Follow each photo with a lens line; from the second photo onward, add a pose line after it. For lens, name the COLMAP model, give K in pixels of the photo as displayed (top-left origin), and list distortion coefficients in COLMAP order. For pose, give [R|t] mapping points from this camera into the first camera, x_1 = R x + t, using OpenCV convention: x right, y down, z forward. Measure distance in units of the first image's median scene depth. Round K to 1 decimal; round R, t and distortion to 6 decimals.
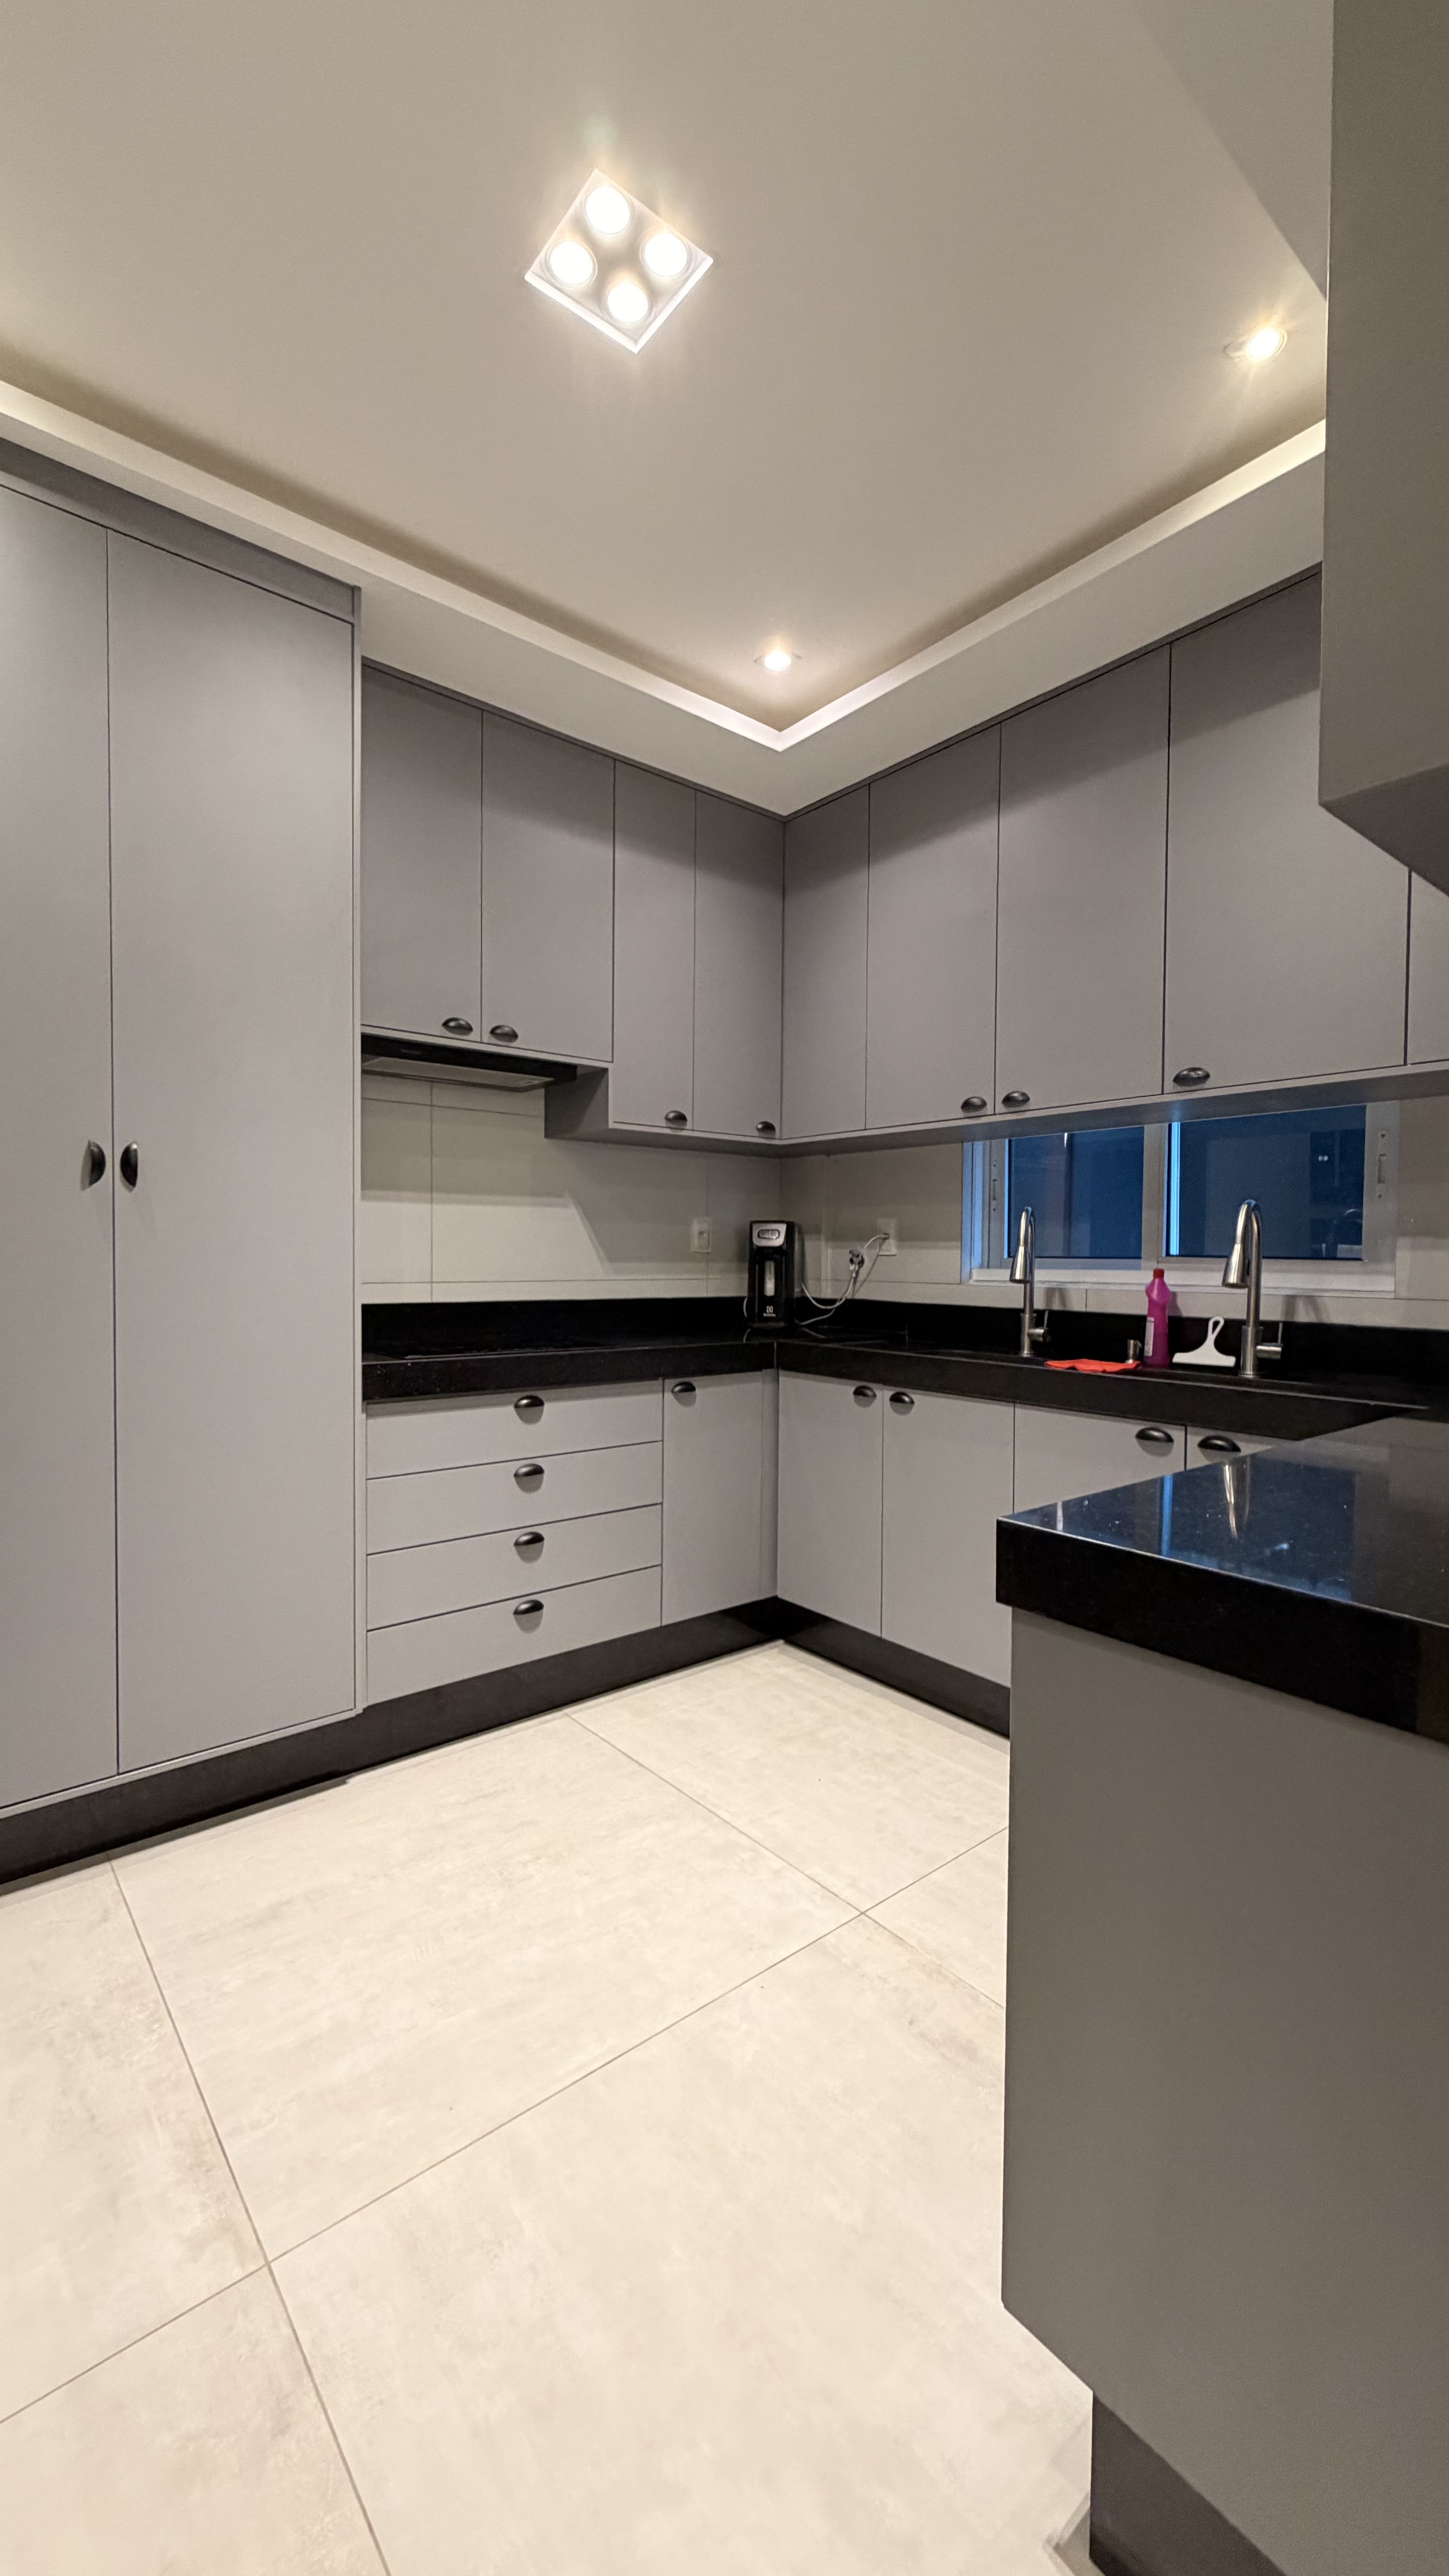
lens RADIAL K [[1031.9, 0, 719.6], [0, 1031.9, 1284.9], [0, 0, 1]] dist [-0.001365, 0.000518]
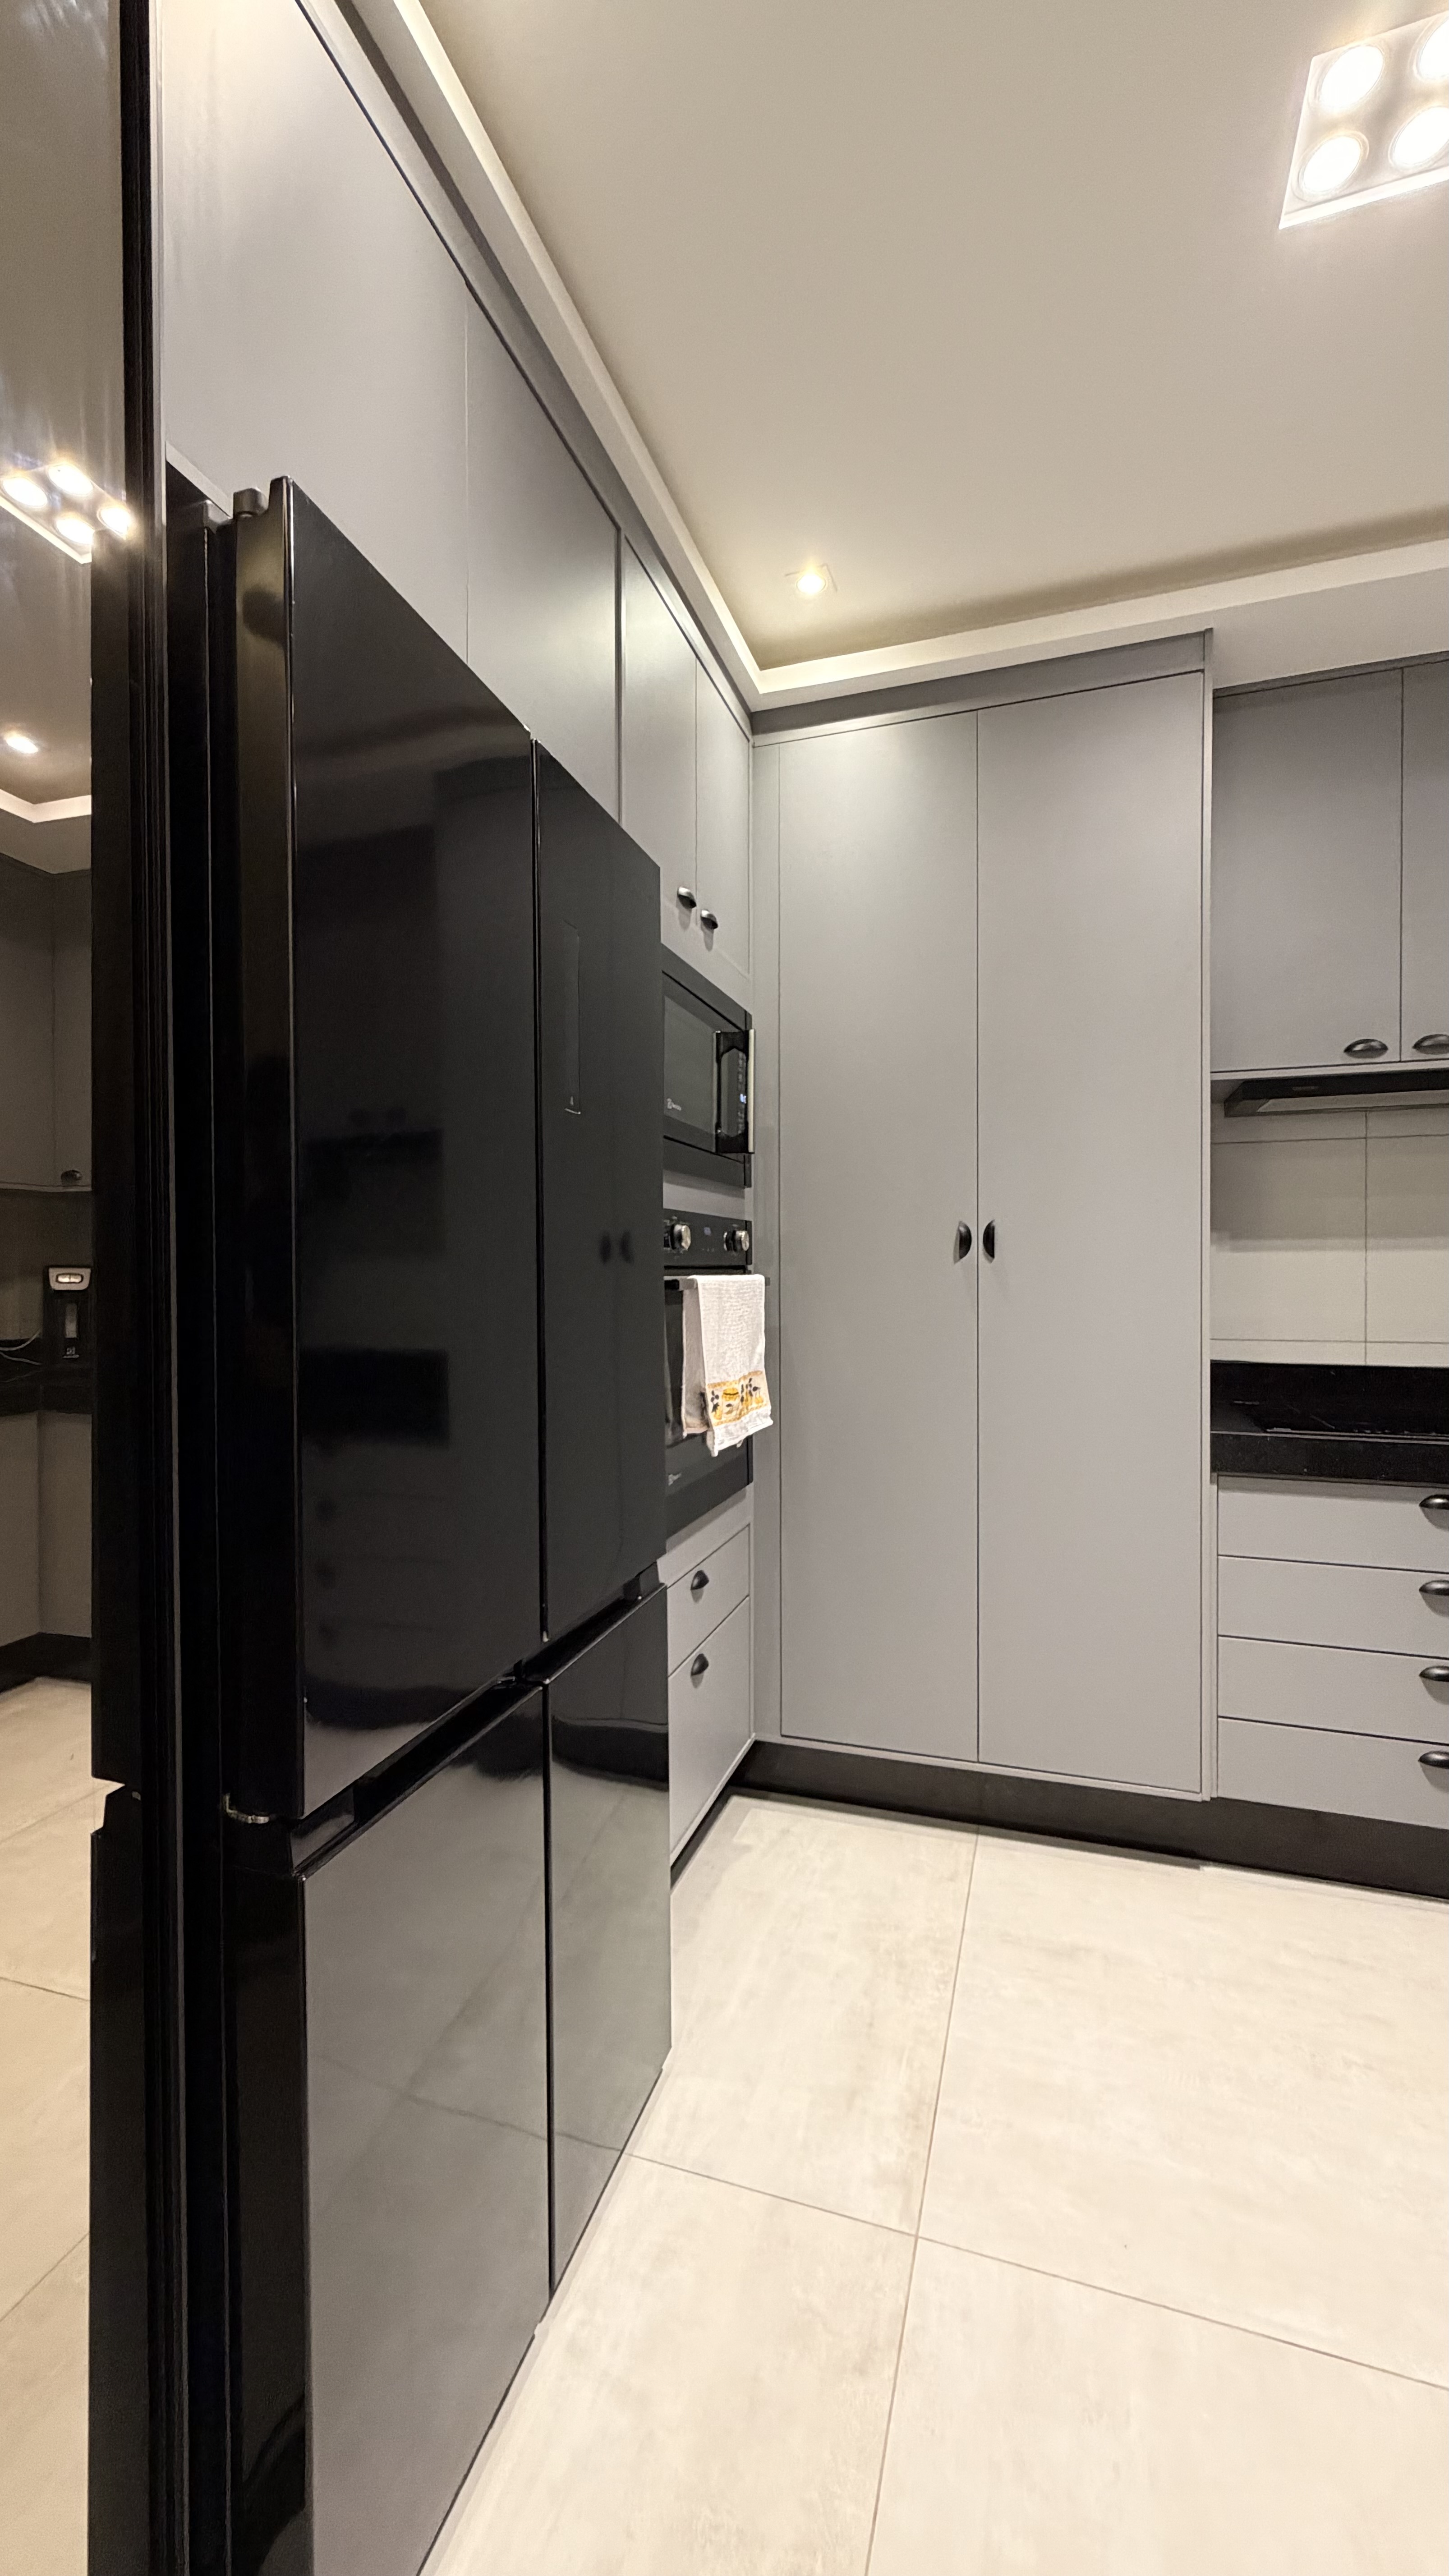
lens RADIAL K [[1031.9, 0, 716.9], [0, 1031.9, 1283.4], [0, 0, 1]] dist [-0.001365, 0.000518]
pose [[0.529134, -0.001896, -0.848536, 0.258669], [-0.017231, 0.999767, -0.012979, -0.047738], [0.848364, 0.021489, 0.528978, 0.124960]]
